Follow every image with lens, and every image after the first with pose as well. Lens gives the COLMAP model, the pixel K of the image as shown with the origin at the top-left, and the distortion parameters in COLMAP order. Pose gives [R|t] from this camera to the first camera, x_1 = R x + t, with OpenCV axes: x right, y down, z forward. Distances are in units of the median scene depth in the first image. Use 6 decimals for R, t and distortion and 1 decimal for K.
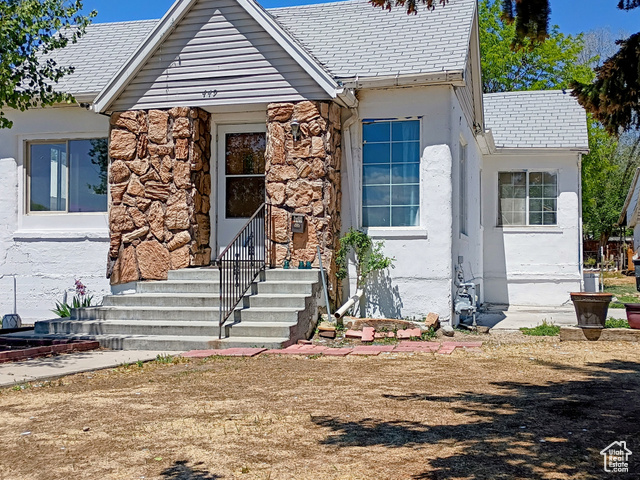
lens RADIAL K [[804.2, 0, 320.0], [0, 804.2, 240.0], [0, 0, 1]] dist [0.042078, -0.005675]
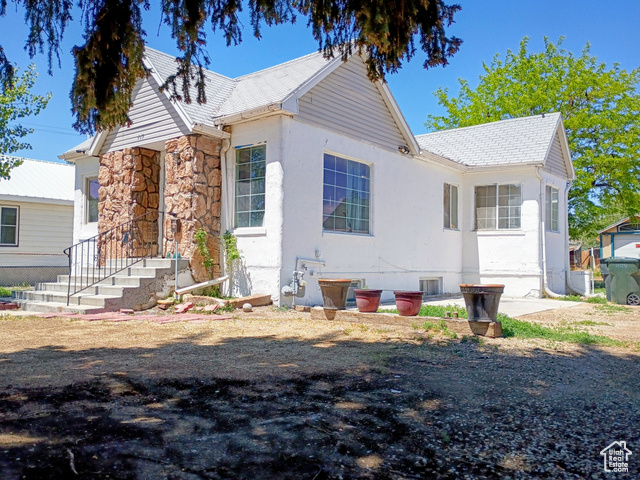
lens RADIAL K [[542.1, 0, 320.0], [0, 542.1, 240.0], [0, 0, 1]] dist [0.032279, -0.006397]
pose [[0.913698, -0.007854, -0.406318, 0.546751], [-0.000068, 0.999810, -0.019478, 0.021270], [0.406393, 0.017824, 0.913524, 0.242673]]
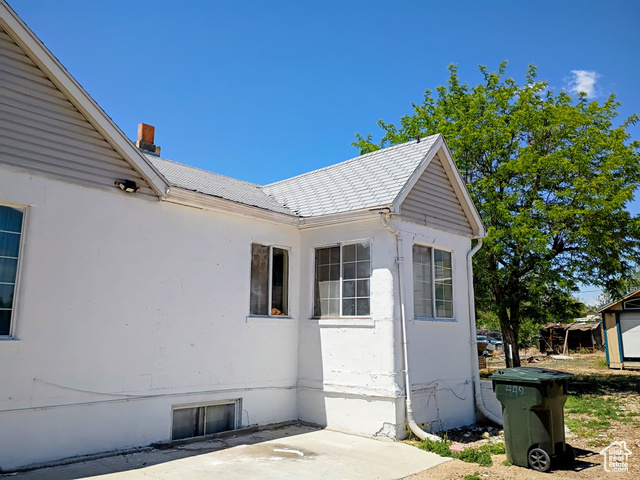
lens RADIAL K [[525.7, 0, 320.0], [0, 525.7, 240.0], [0, 0, 1]] dist [0.037624, -0.002283]
pose [[0.878127, -0.083188, -0.471141, 0.751838], [0.007687, 0.987094, -0.159960, -0.016656], [0.478366, 0.136844, 0.867433, 0.888568]]
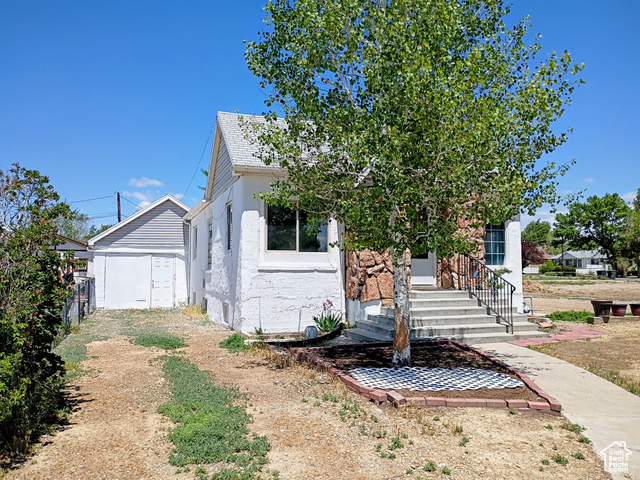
lens RADIAL K [[542.1, 0, 320.0], [0, 542.1, 240.0], [0, 0, 1]] dist [0.032279, -0.006397]
pose [[0.822107, 0.033605, 0.568340, -0.912101], [-0.012339, 0.999074, -0.041225, -0.018004], [-0.569199, 0.026878, 0.821760, 0.221227]]
